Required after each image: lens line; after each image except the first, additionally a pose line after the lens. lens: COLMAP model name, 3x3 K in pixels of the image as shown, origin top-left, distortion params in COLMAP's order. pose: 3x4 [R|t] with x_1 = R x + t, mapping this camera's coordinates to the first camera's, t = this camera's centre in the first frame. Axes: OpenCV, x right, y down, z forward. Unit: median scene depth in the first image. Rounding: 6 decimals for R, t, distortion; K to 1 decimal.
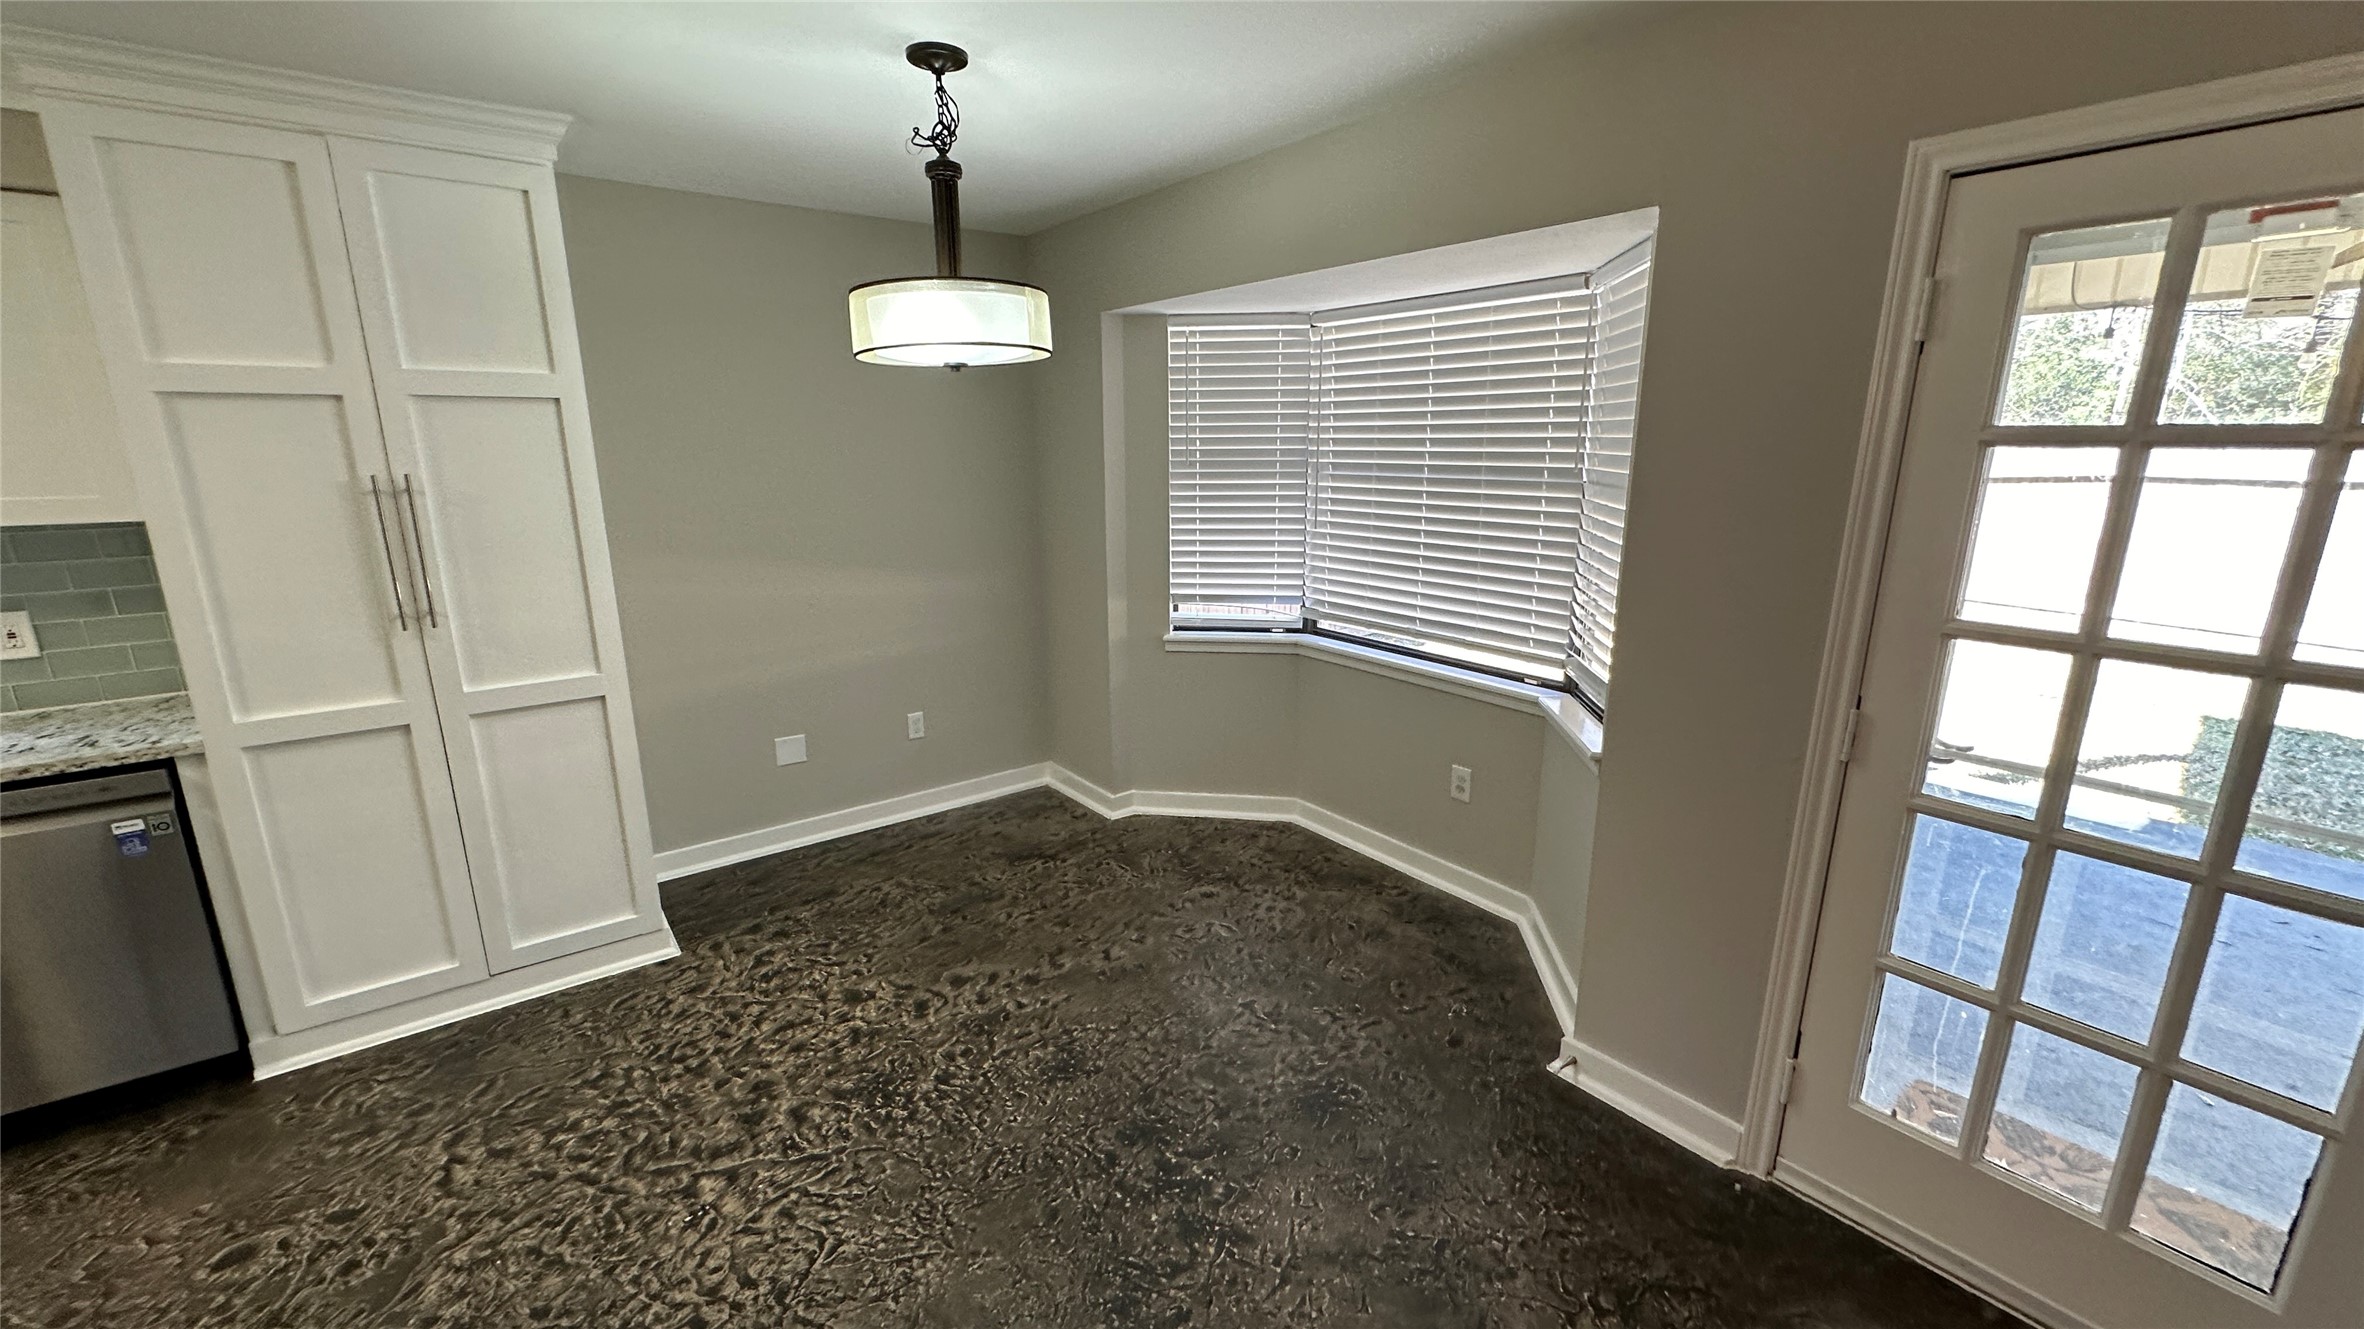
lens RADIAL K [[941.8, 0, 1182.2], [0, 941.8, 663.3], [0, 0, 1]] dist [-0.001495, 0.000611]
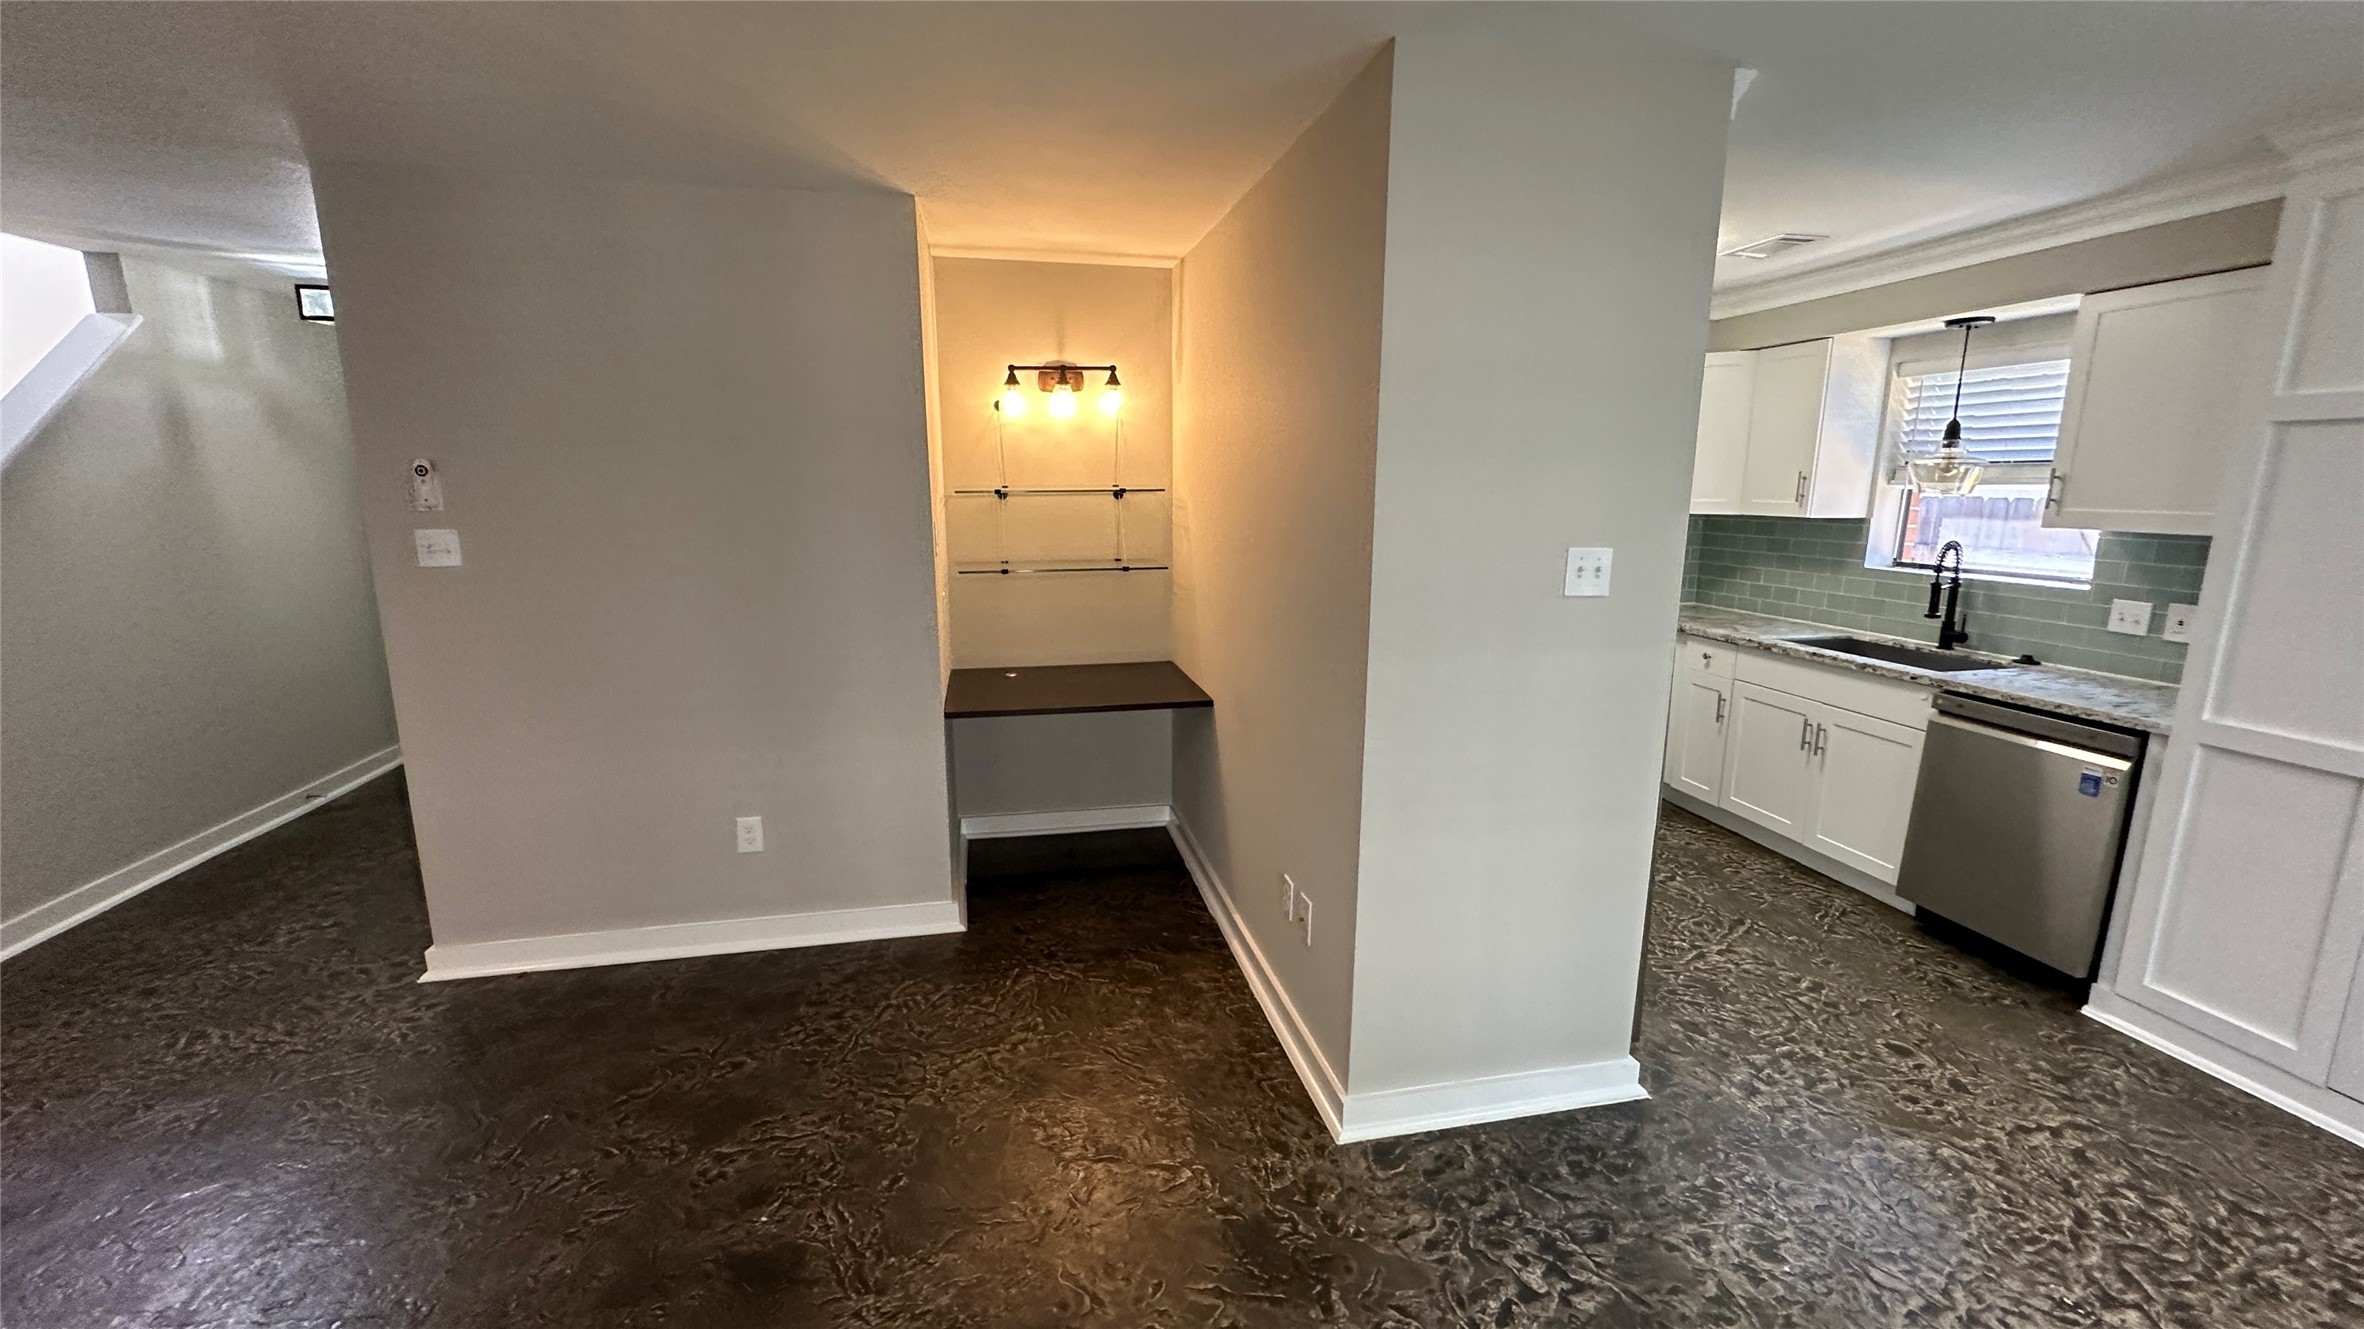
lens RADIAL K [[938.5, 0, 1176.3], [0, 938.5, 661.1], [0, 0, 1]] dist [-0.000444, 0.000055]
pose [[-0.435089, 0.171395, -0.883924, 0.507694], [-0.212385, 0.934476, 0.285738, -0.062548], [0.874980, 0.312054, -0.370179, 0.353719]]
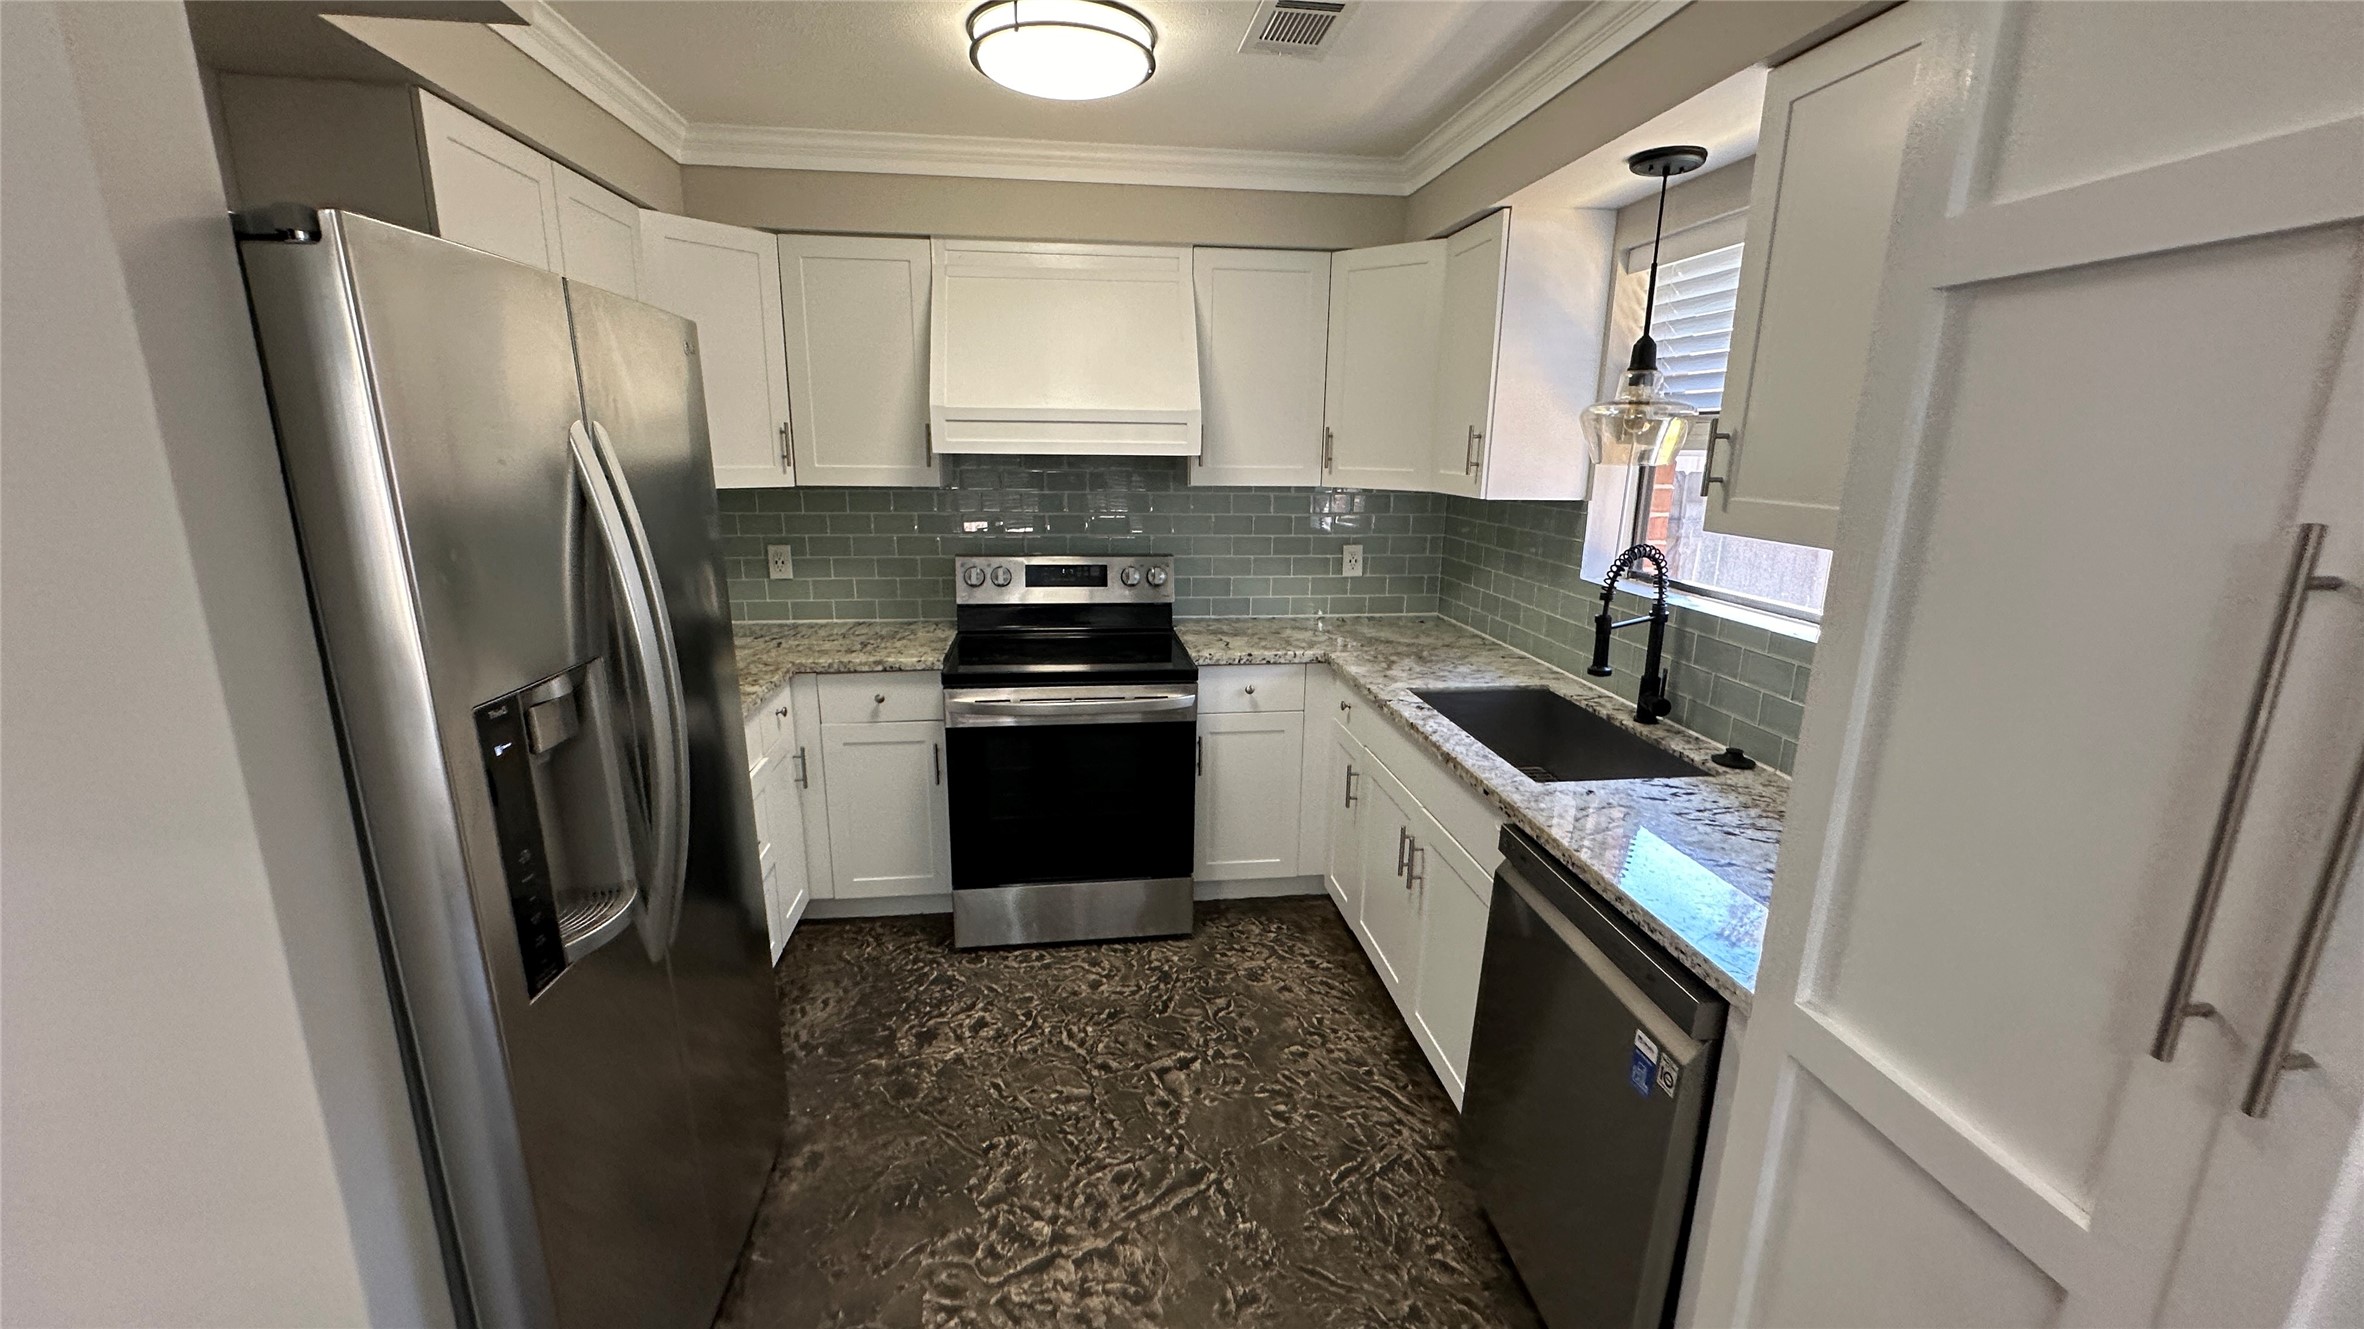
lens RADIAL K [[941.8, 0, 1182.2], [0, 941.8, 663.3], [0, 0, 1]] dist [-0.001495, 0.000611]
pose [[-0.504054, 0.196148, -0.841104, -0.517868], [-0.215662, 0.914434, 0.342490, -0.201258], [0.836313, 0.354028, -0.418622, 0.938176]]
